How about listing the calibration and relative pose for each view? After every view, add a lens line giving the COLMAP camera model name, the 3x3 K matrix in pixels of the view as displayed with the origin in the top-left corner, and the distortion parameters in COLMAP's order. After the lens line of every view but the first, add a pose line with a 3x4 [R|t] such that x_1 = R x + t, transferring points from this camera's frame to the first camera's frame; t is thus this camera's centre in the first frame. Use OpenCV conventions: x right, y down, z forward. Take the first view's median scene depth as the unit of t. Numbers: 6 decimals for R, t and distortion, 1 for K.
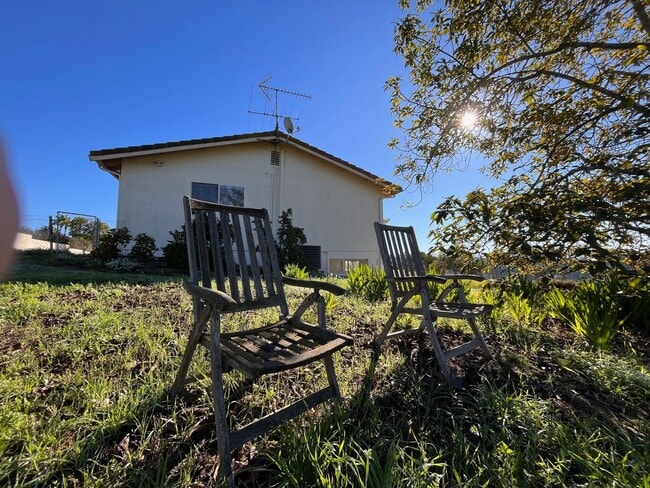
lens RADIAL K [[262.9, 0, 322.3], [0, 262.9, 242.8], [0, 0, 1]] dist [-0.002477, -0.000197]
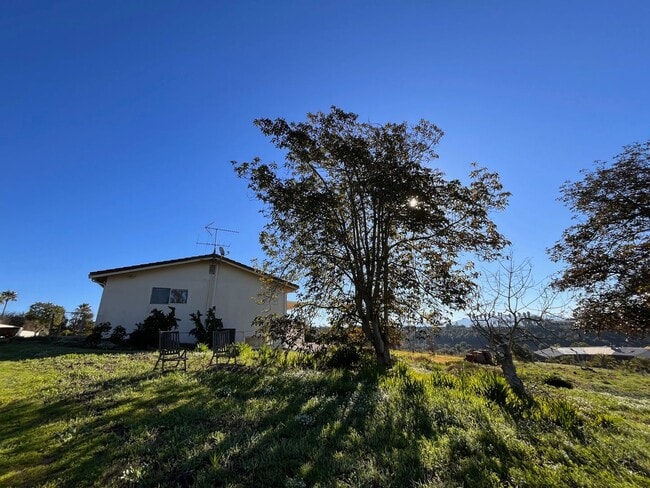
lens RADIAL K [[262.9, 0, 322.3], [0, 262.9, 242.8], [0, 0, 1]] dist [-0.002477, -0.000197]
pose [[0.989411, 0.022111, 0.143448, 0.302107], [0.015717, 0.966195, -0.257331, -0.078360], [-0.144288, 0.256861, 0.955617, -0.789780]]
